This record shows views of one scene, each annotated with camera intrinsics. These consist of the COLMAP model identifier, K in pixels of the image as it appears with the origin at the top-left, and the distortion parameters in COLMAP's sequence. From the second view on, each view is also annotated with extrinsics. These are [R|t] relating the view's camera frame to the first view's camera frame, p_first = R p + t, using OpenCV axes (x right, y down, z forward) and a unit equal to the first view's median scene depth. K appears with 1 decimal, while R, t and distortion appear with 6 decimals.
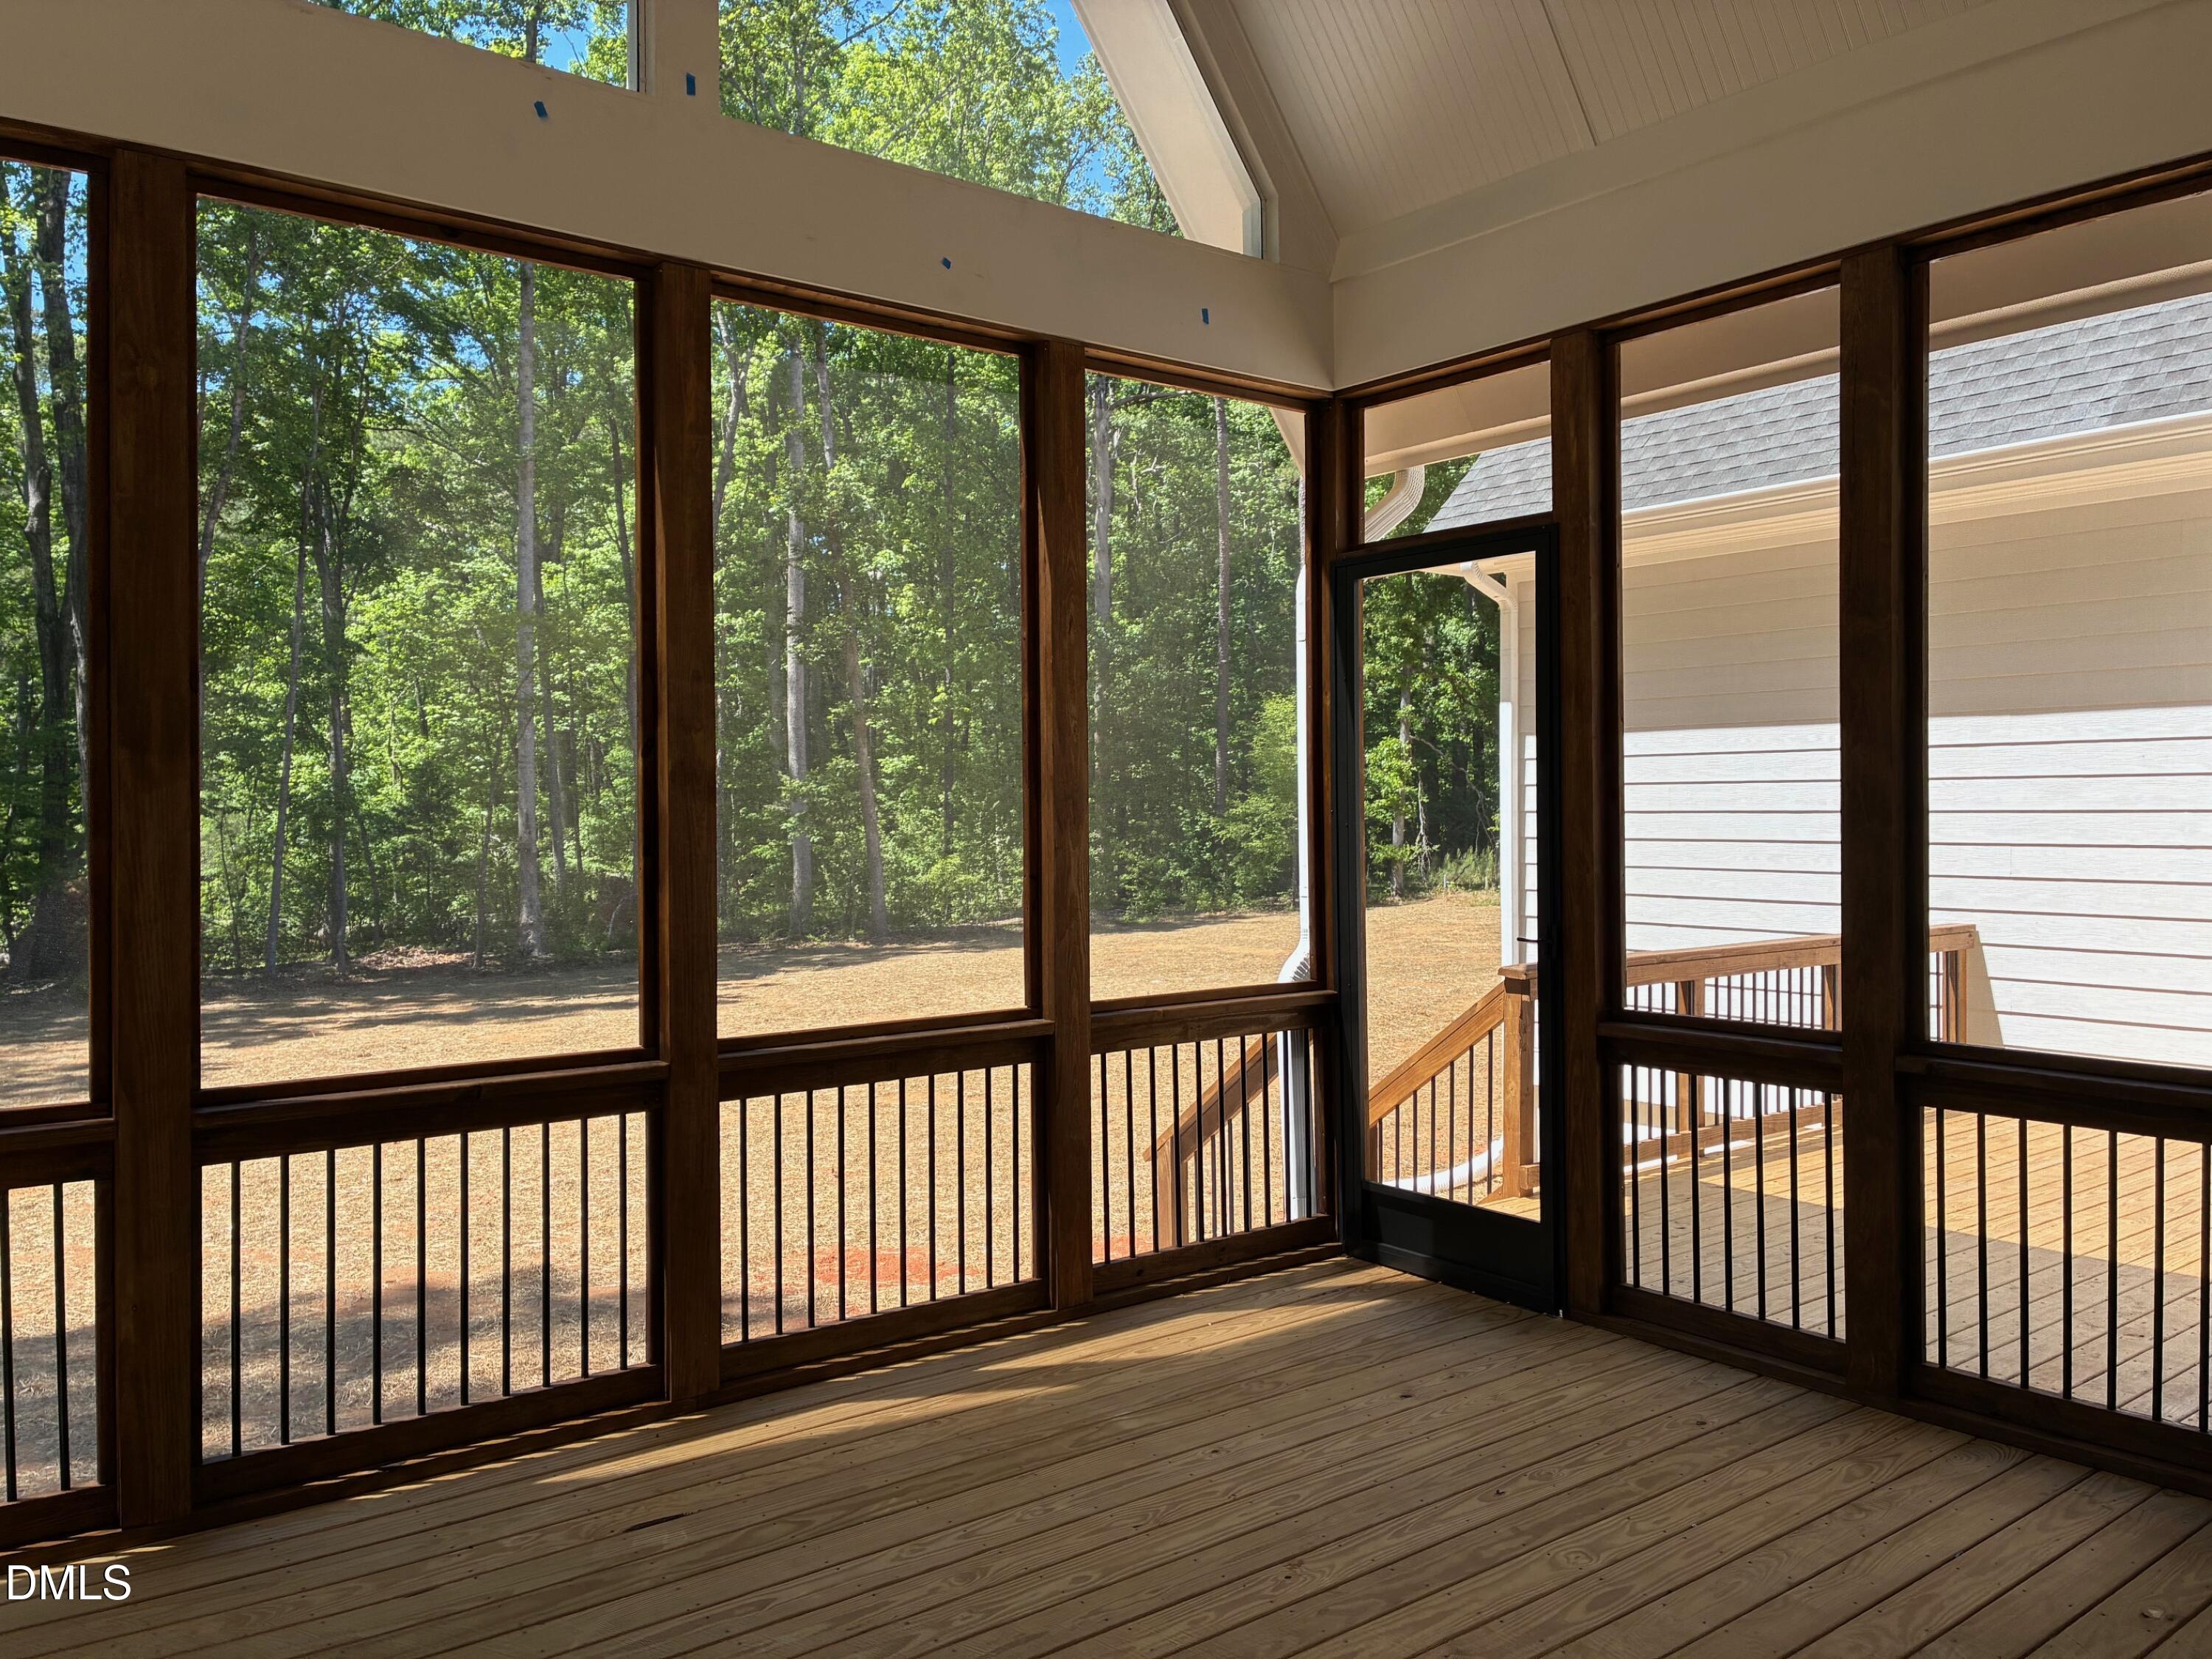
lens RADIAL K [[1698.7, 0, 1111.7], [0, 1698.7, 813.1], [0, 0, 1]] dist [0.054487, -0.065047]
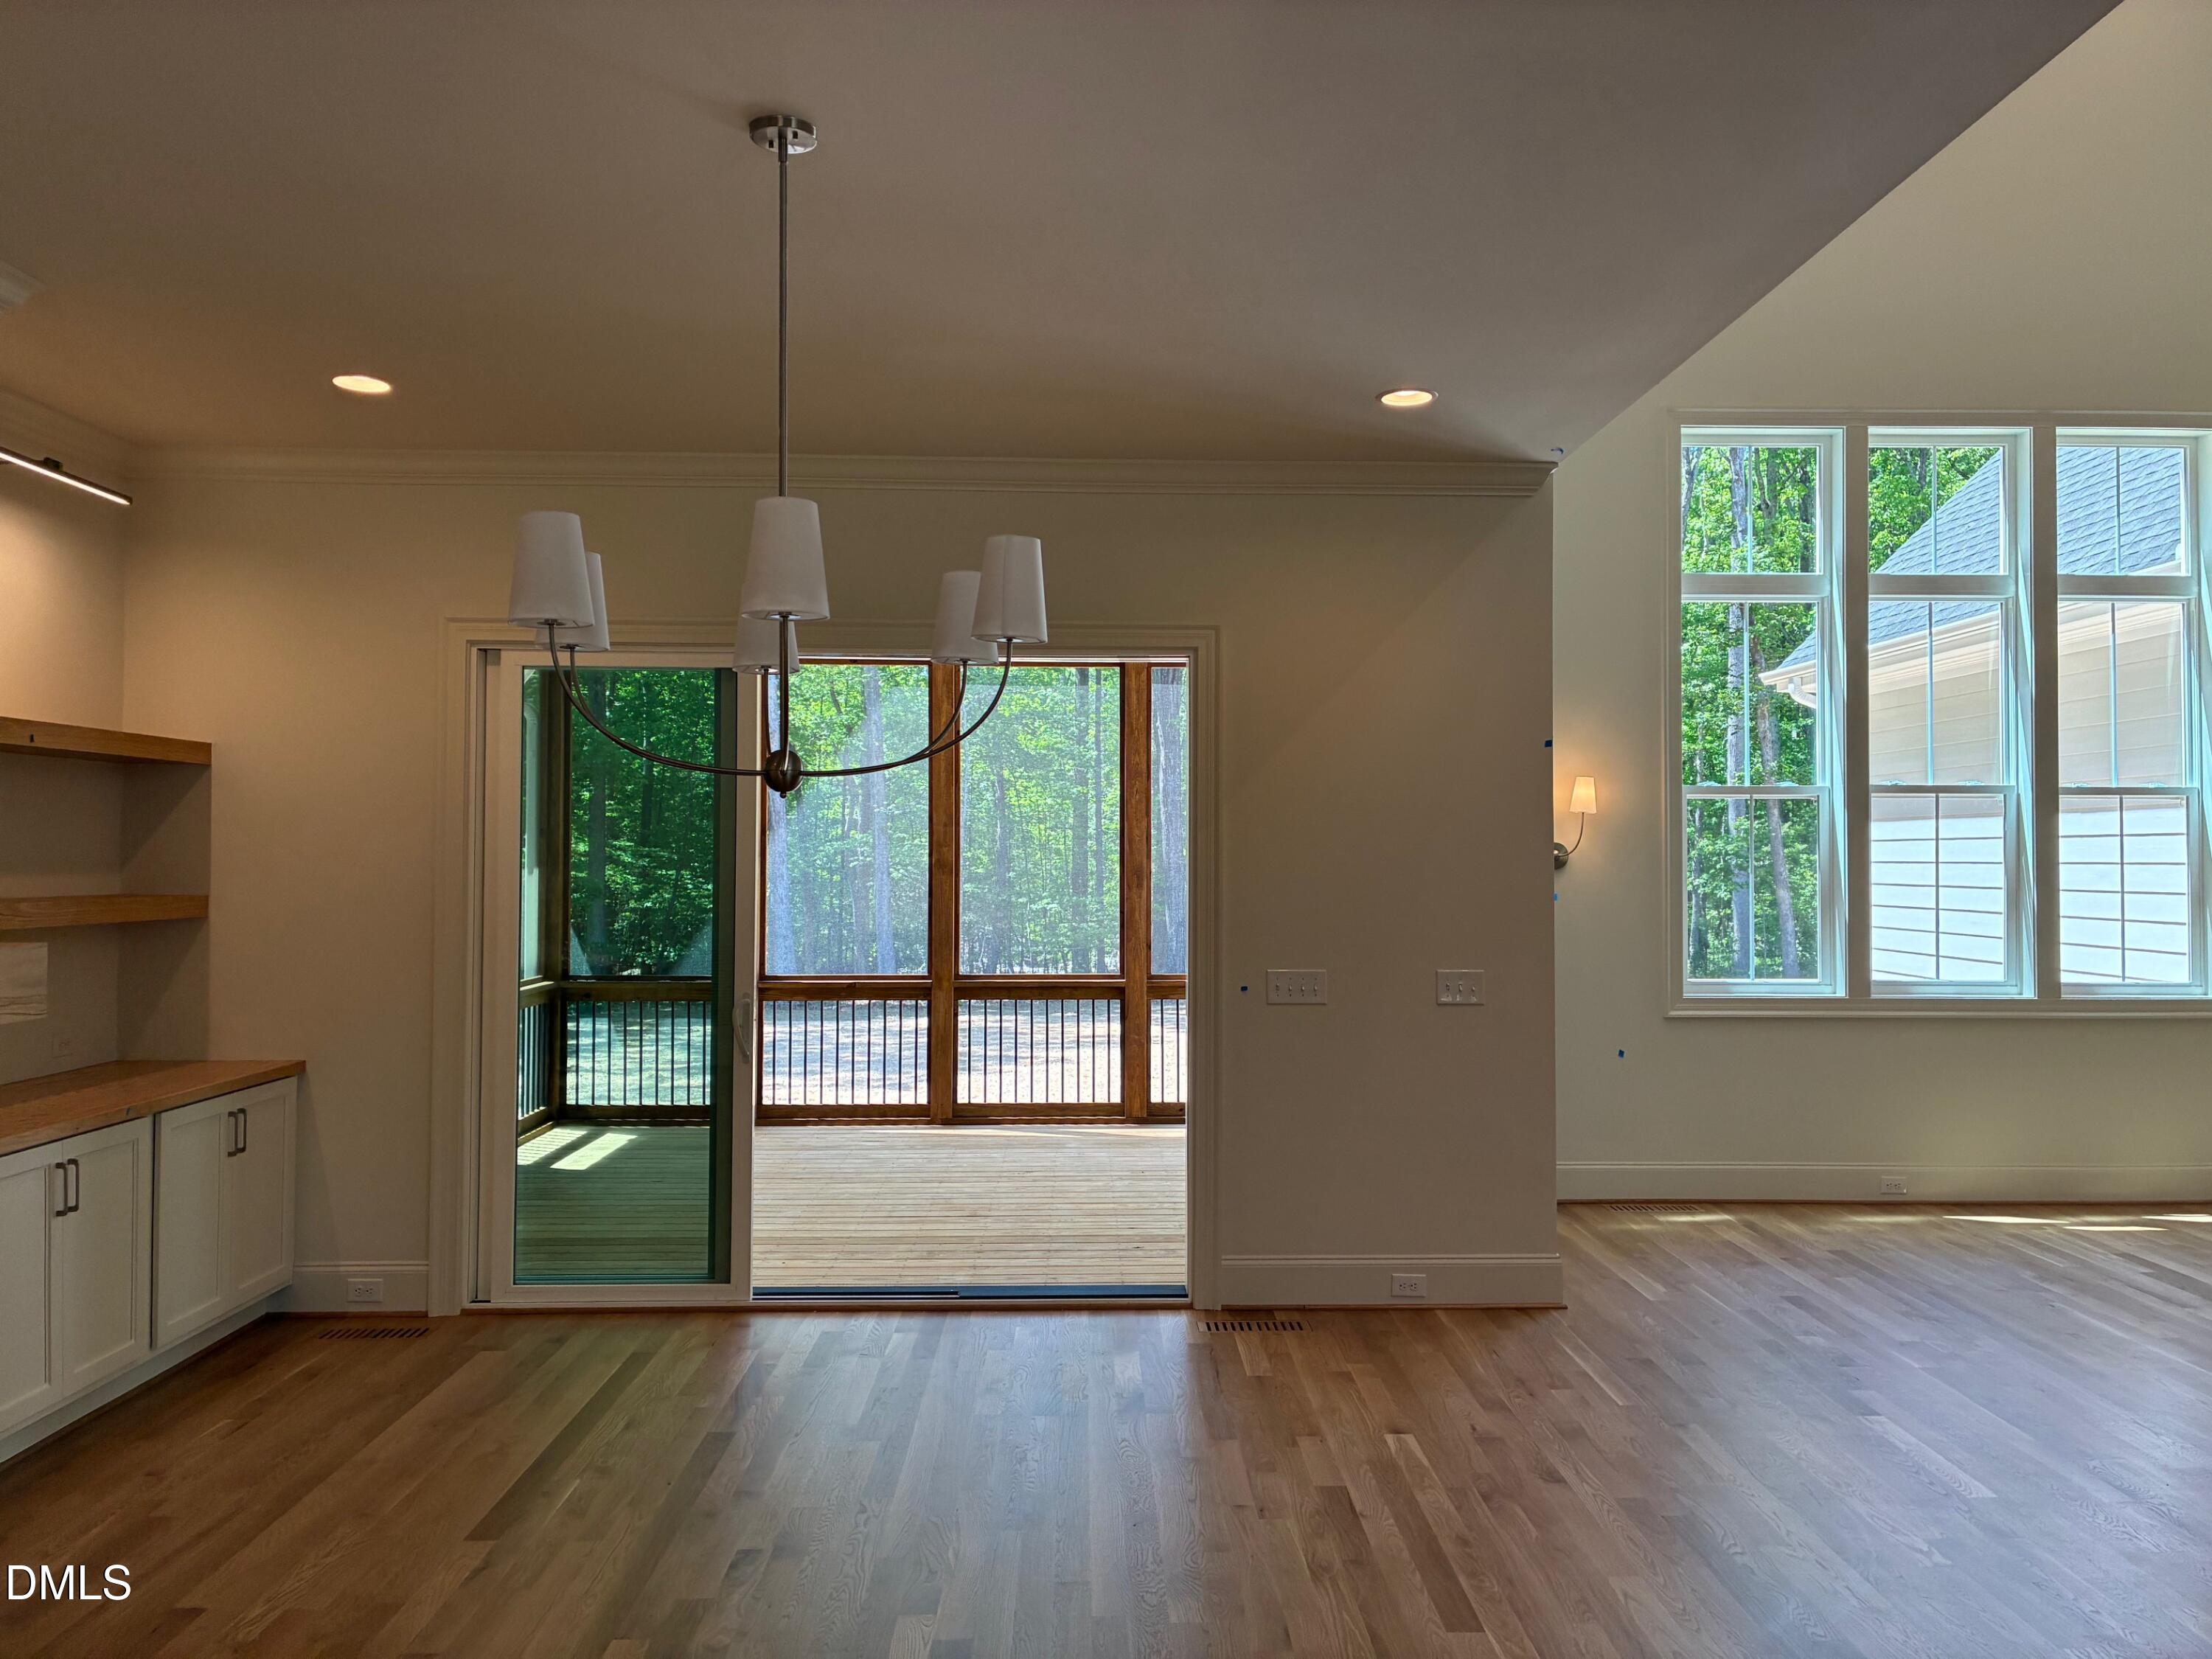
lens RADIAL K [[1698.7, 0, 1111.7], [0, 1698.7, 813.1], [0, 0, 1]] dist [0.054487, -0.065047]
pose [[0.798794, -0.006898, -0.601565, 1.331924], [-0.010697, 0.999613, -0.025665, -0.034960], [0.601510, 0.026936, 0.798411, -0.761652]]
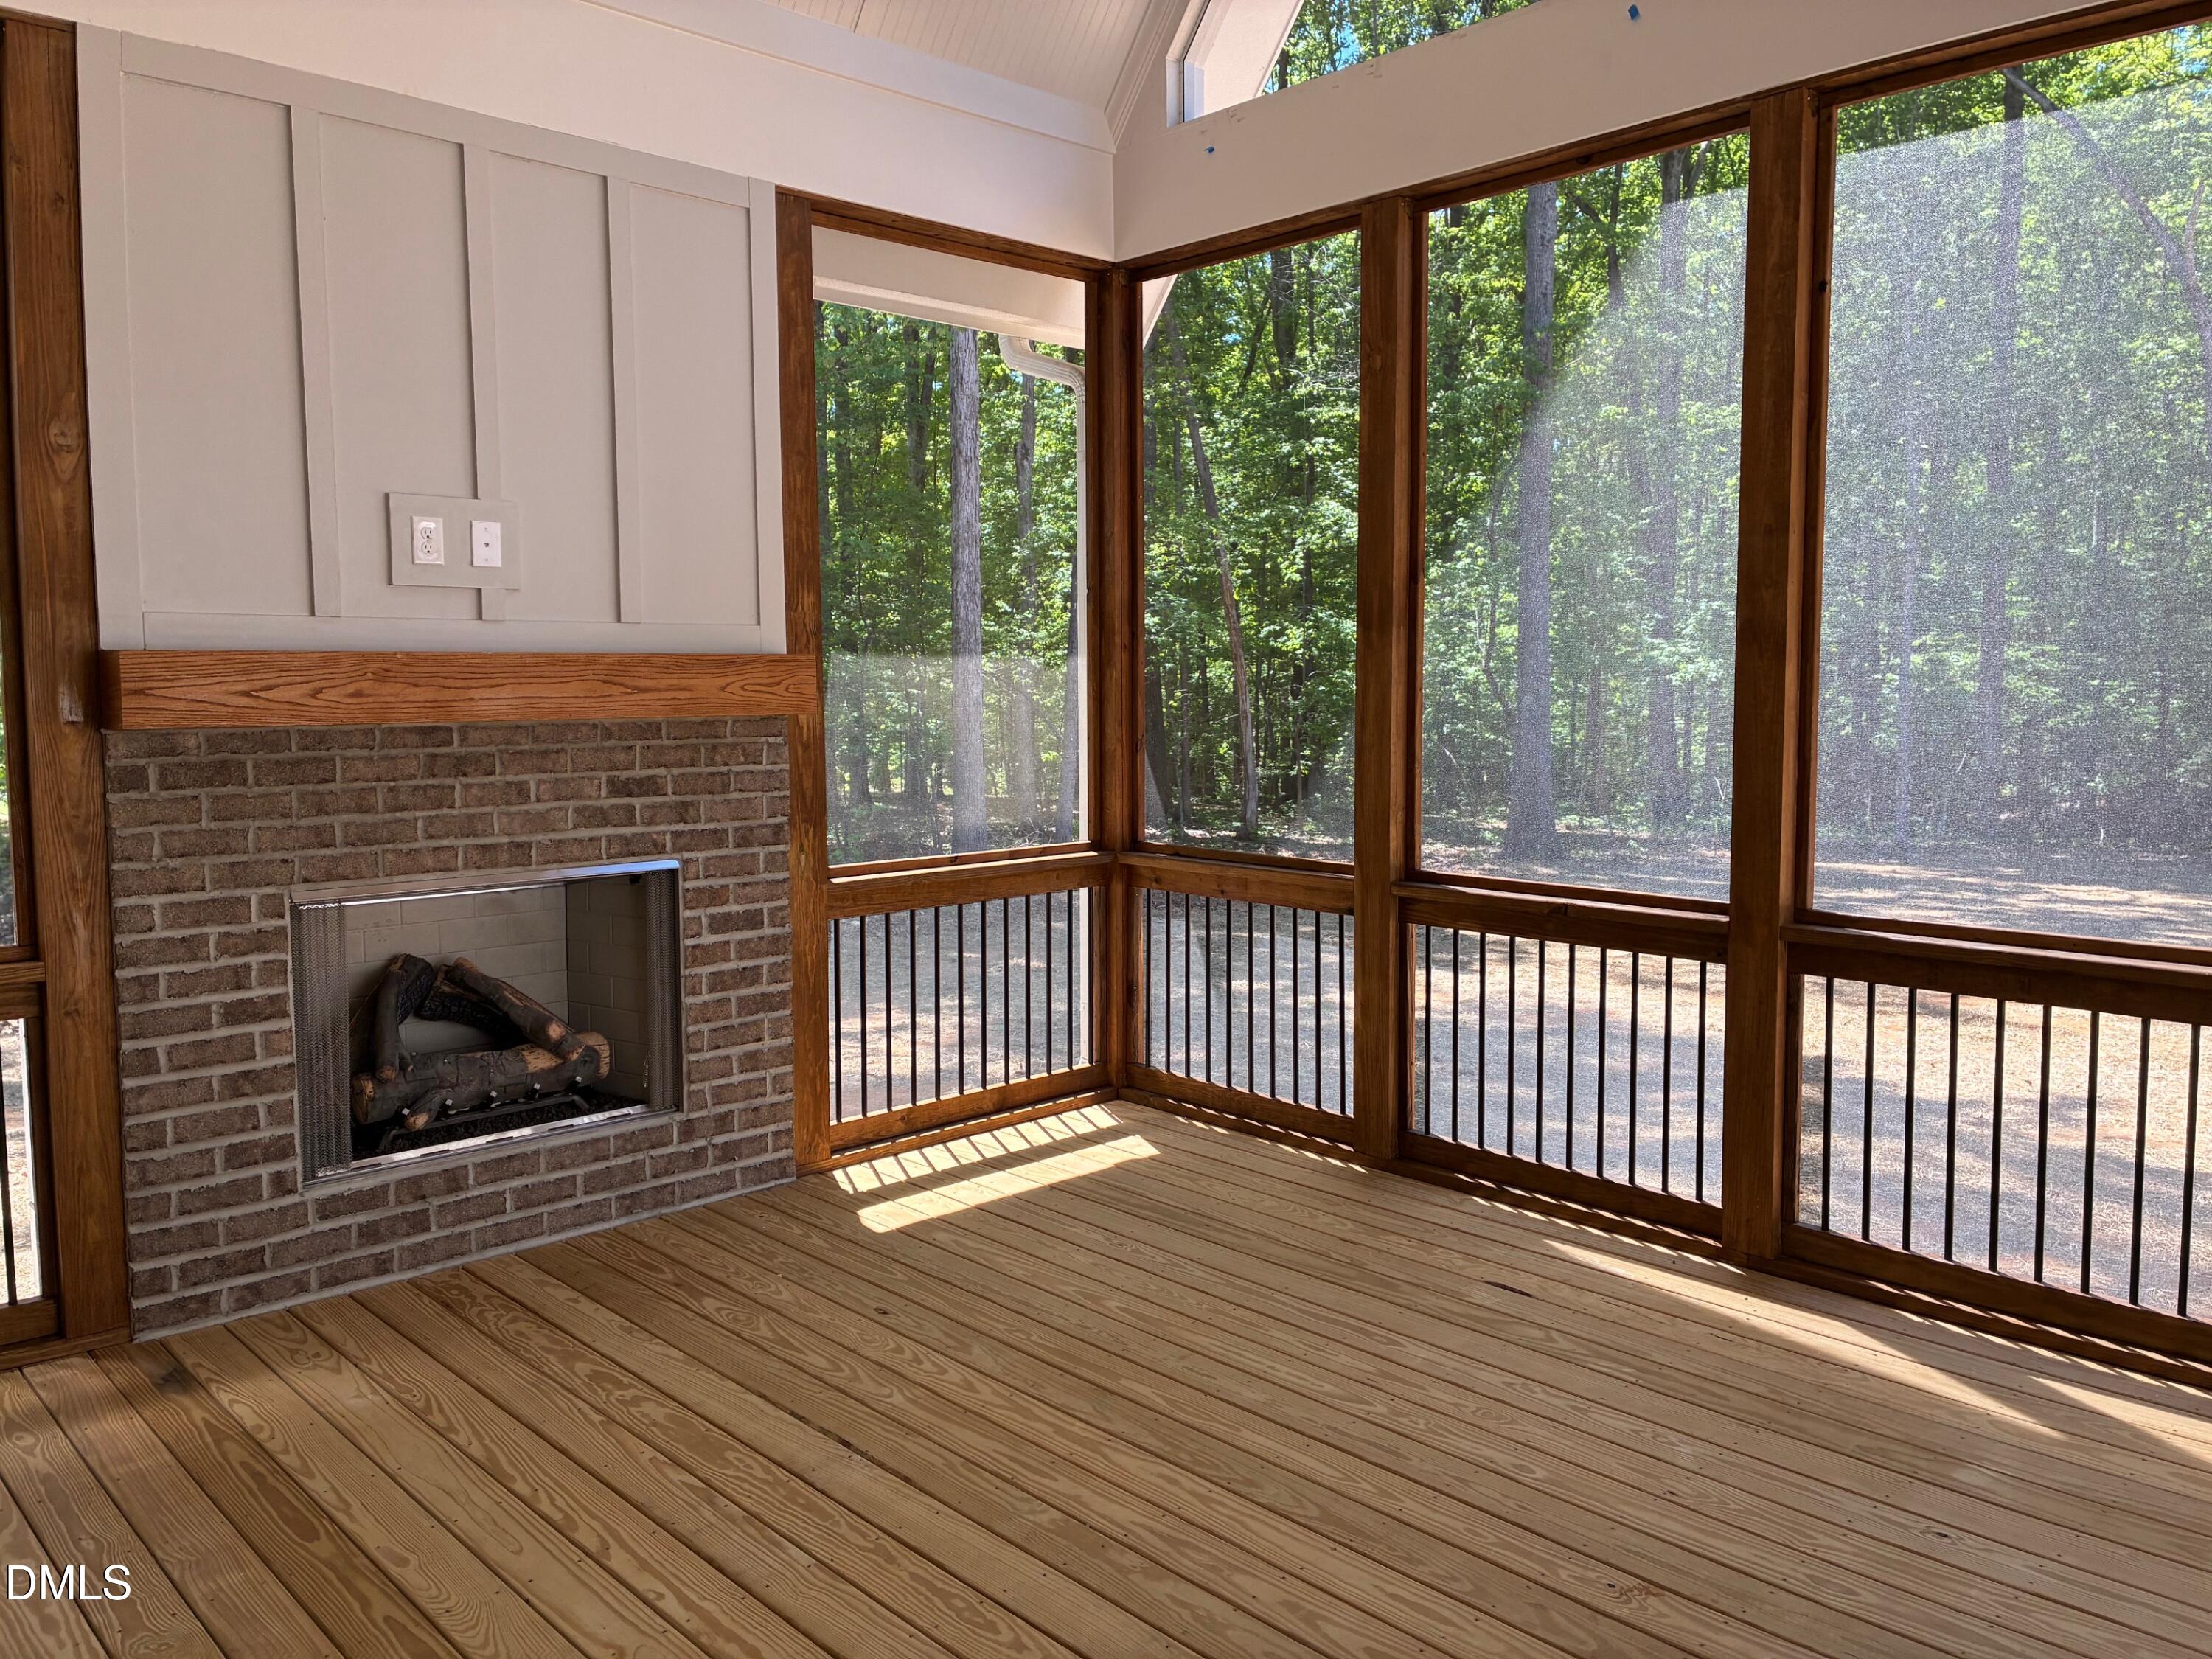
lens RADIAL K [[1686.6, 0, 1094.9], [0, 1686.6, 827.6], [0, 0, 1]] dist [0.044938, -0.078353]
pose [[0.063801, 0.091747, -0.993736, 0.653480], [-0.000329, 0.995767, 0.091913, -0.000230], [0.997963, -0.005537, 0.063561, 0.518153]]
